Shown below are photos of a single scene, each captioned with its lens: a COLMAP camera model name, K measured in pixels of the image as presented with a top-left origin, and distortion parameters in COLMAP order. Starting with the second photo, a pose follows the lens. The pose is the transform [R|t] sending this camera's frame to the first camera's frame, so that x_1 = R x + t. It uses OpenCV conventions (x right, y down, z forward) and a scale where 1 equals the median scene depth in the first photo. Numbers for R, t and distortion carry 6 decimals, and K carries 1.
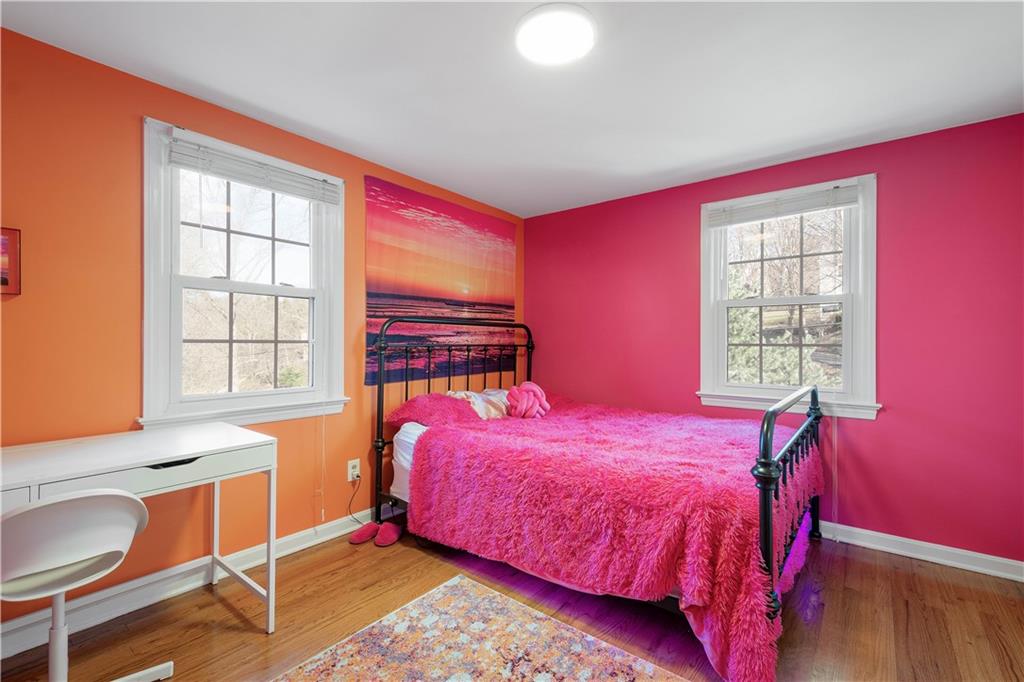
lens RADIAL K [[455.6, 0, 512.0], [0, 455.6, 341.0], [0, 0, 1]] dist [0.001454, 0.000069]
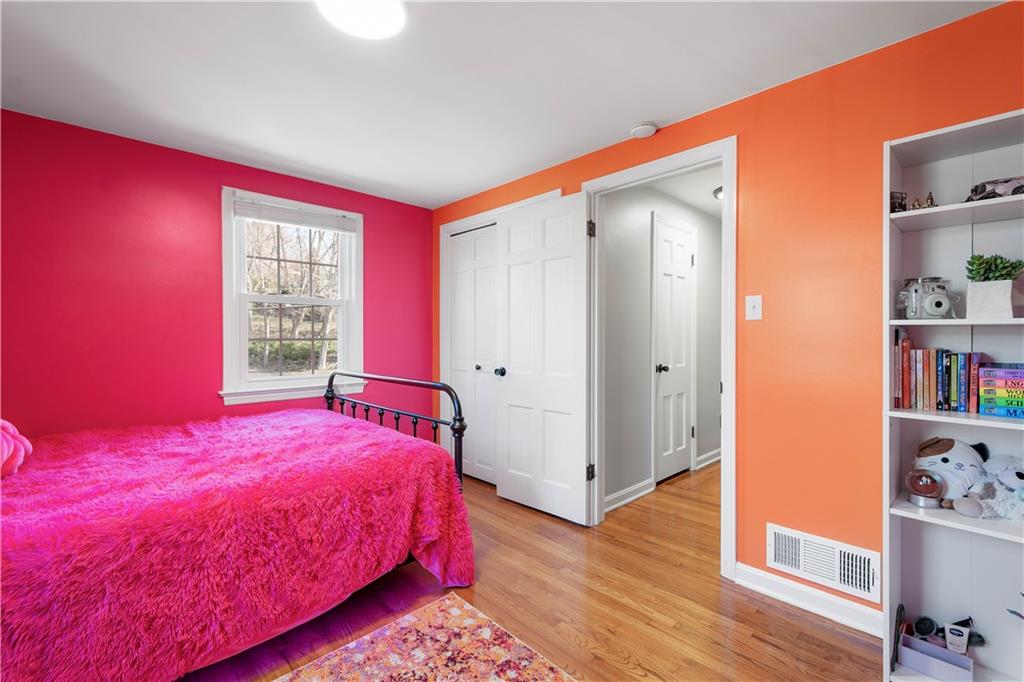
lens RADIAL K [[455.6, 0, 512.0], [0, 455.6, 341.0], [0, 0, 1]] dist [0.001454, 0.000069]
pose [[0.107593, -0.011291, 0.994131, -0.672345], [-0.003028, 0.999927, 0.011685, -0.002917], [-0.994190, -0.004267, 0.107551, 0.508559]]
